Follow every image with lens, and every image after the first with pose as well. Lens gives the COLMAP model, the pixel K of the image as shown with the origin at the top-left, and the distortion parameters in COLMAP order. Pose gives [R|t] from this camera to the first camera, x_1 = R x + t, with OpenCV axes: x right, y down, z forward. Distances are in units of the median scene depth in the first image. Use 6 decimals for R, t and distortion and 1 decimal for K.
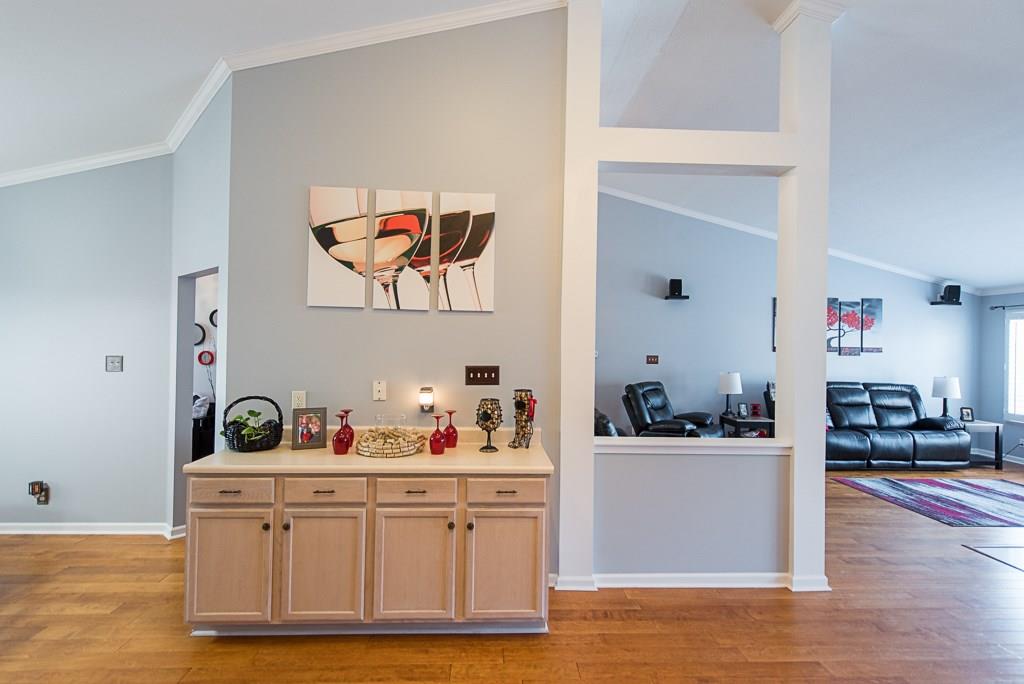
lens RADIAL K [[499.0, 0, 507.4], [0, 499.0, 338.5], [0, 0, 1]] dist [0.016114, -0.009523]
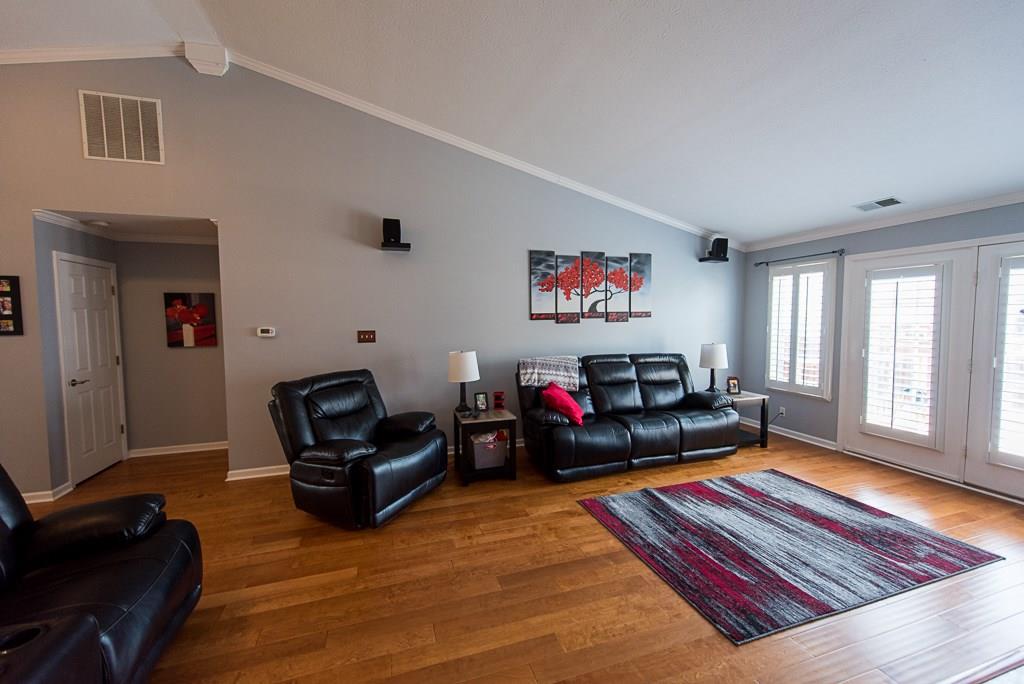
lens RADIAL K [[397.4, 0, 509.3], [0, 397.4, 341.5], [0, 0, 1]] dist [0.011152, -0.004961]
pose [[0.965206, -0.044116, 0.257742, 0.351857], [0.025534, 0.996856, 0.075004, 0.012647], [-0.260241, -0.065813, 0.963298, 0.424477]]
